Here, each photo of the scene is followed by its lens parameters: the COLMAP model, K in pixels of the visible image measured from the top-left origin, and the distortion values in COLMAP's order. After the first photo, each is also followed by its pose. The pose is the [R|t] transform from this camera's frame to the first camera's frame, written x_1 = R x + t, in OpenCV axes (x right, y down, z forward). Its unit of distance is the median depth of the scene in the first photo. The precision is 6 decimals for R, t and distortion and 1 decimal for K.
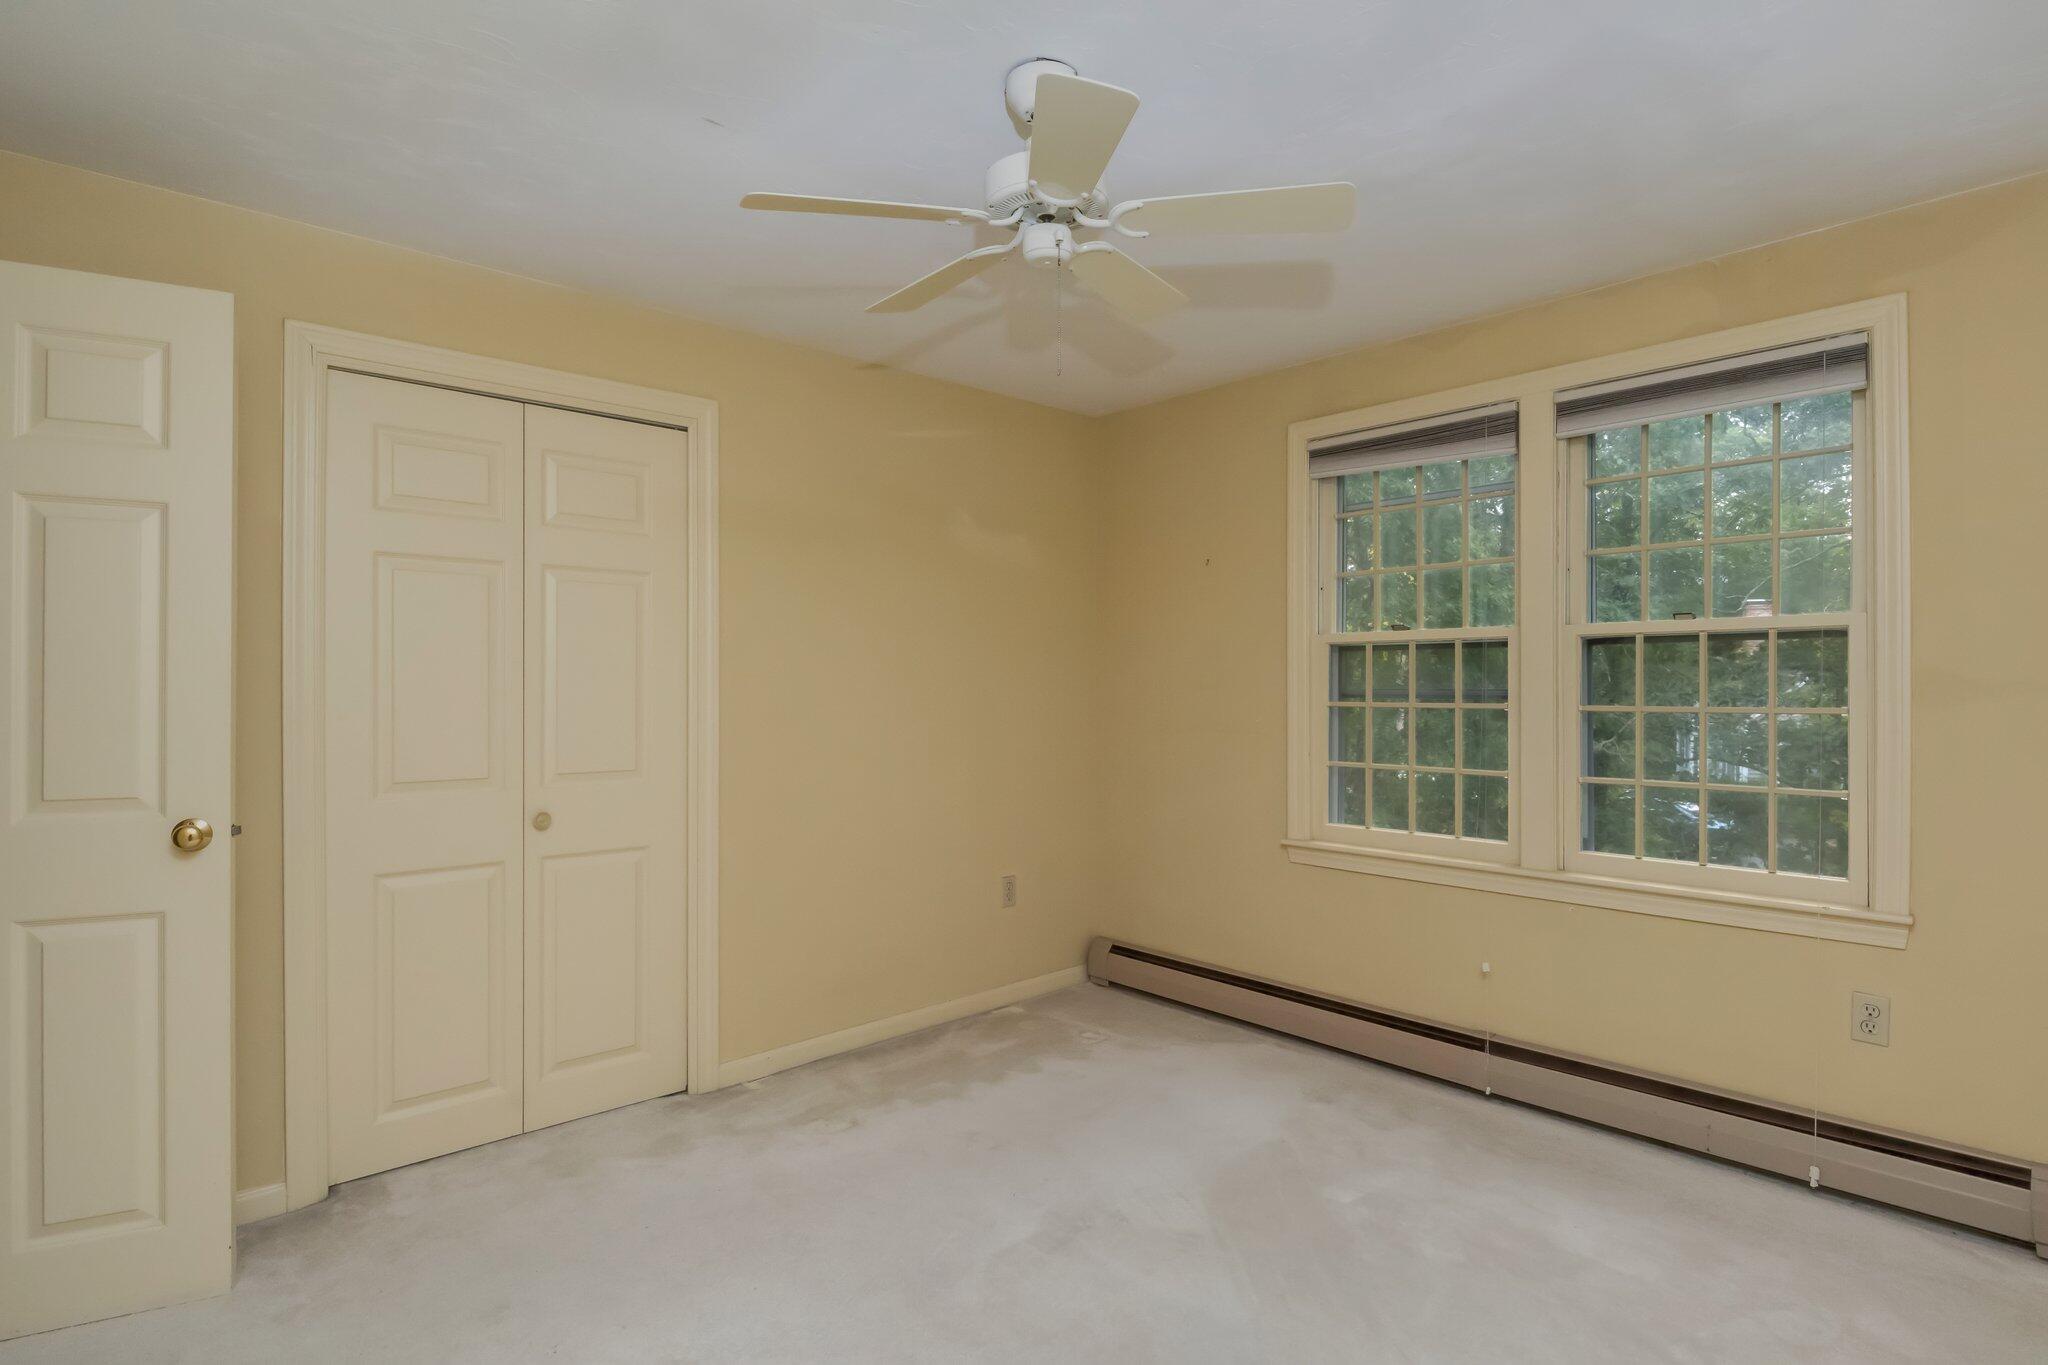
lens RADIAL K [[1047.0, 0, 1023.5], [0, 1047.0, 672.2], [0, 0, 1]] dist [-0.003854, -0.001855]
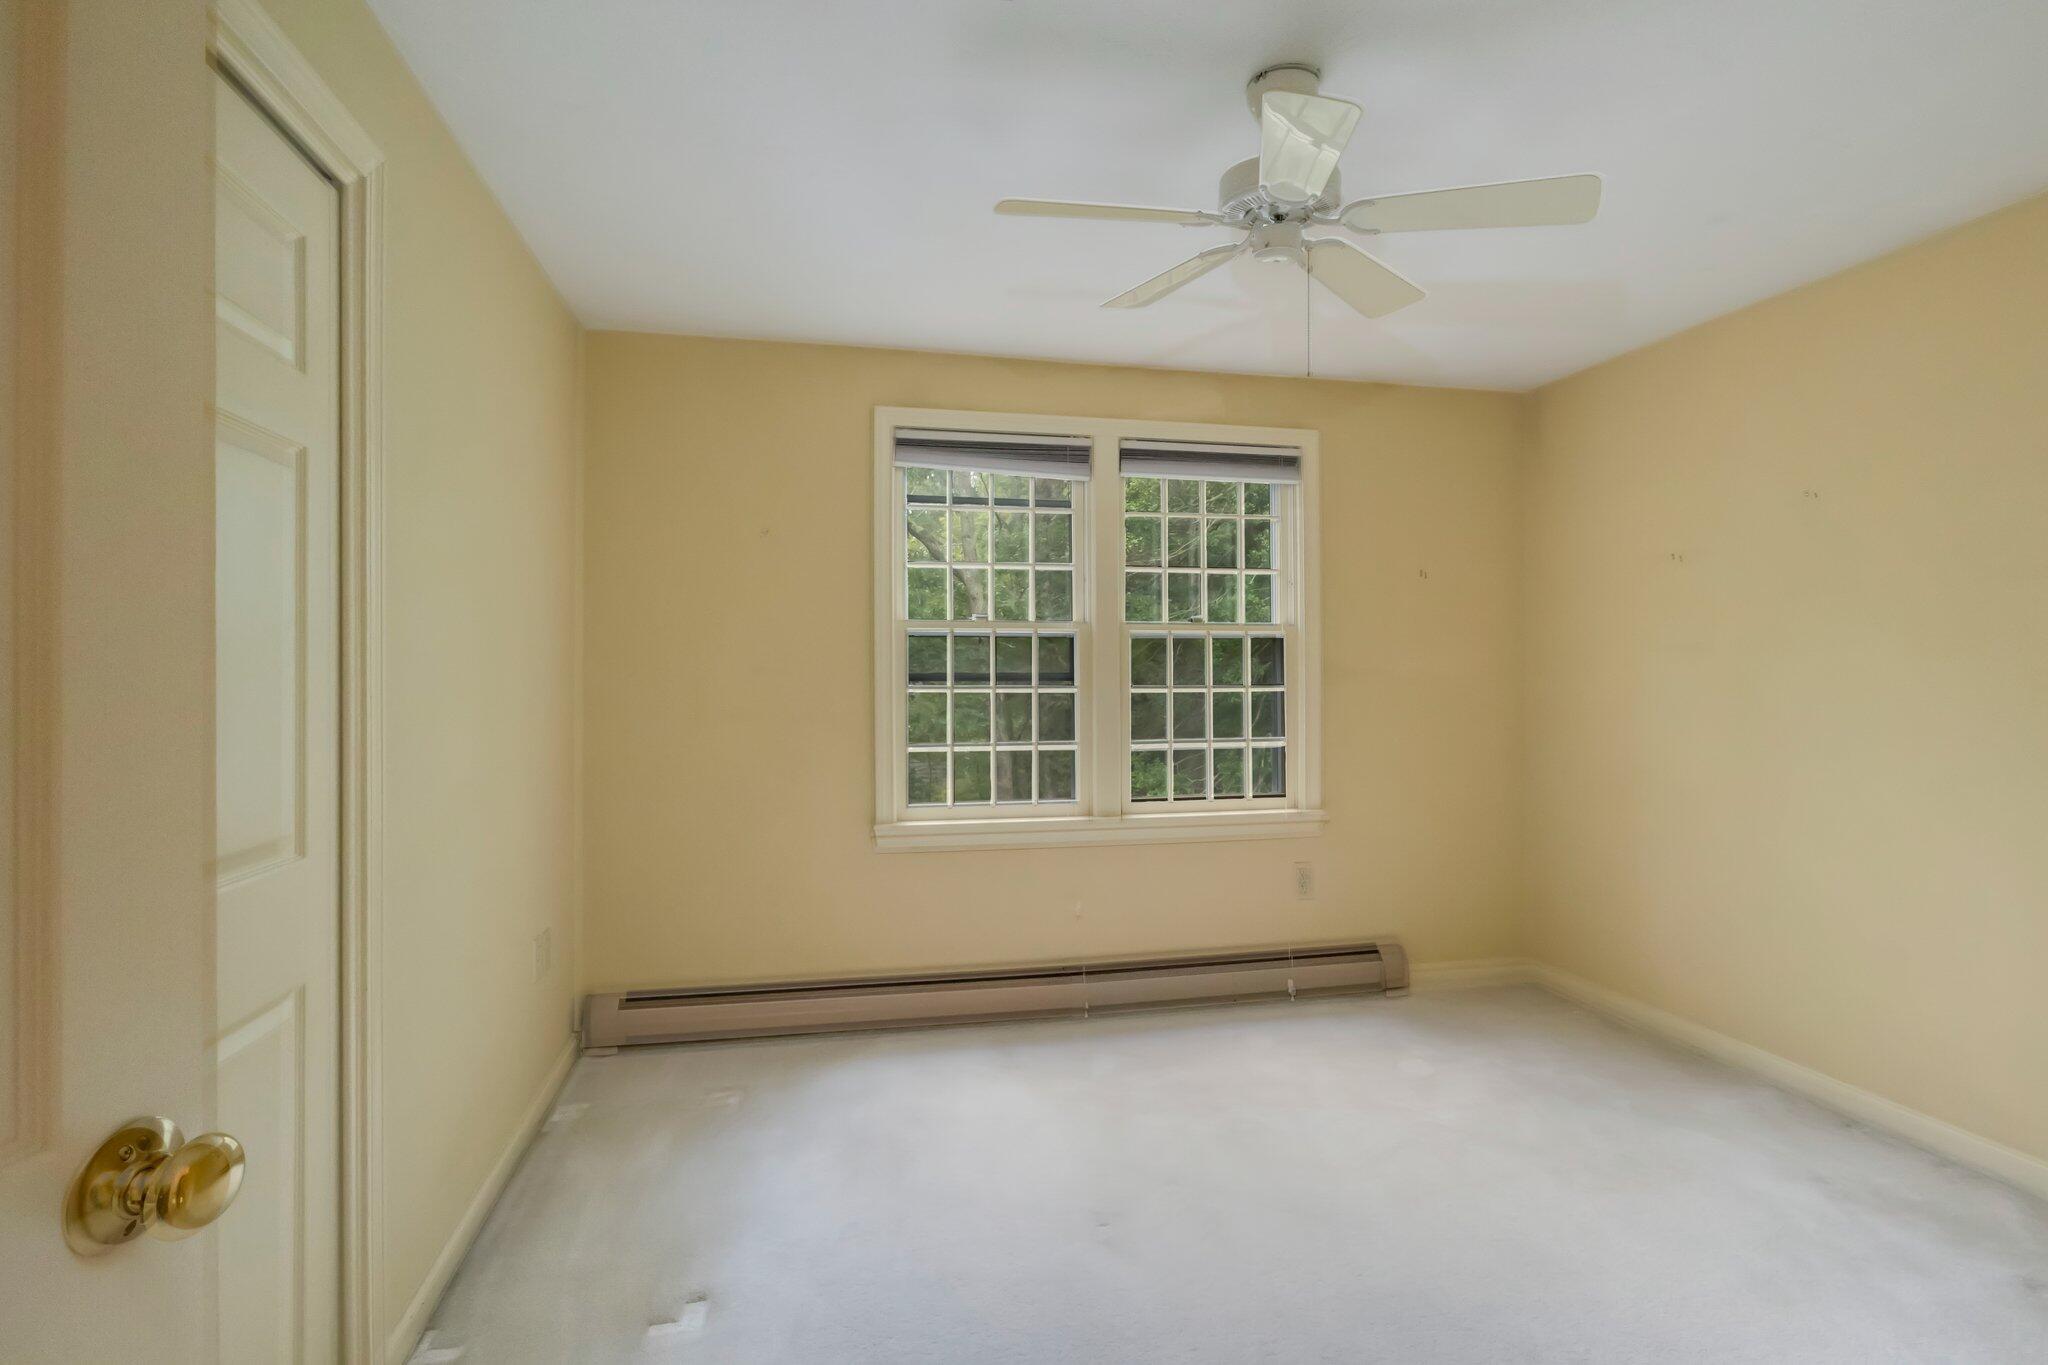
lens RADIAL K [[908.4, 0, 1017.8], [0, 908.4, 683.4], [0, 0, 1]] dist [-0.001302, 0.000156]
pose [[0.514135, -0.010568, 0.857644, -0.474491], [-0.011175, 0.999757, 0.019018, 0.005599], [-0.857637, -0.019363, 0.513892, 0.518310]]
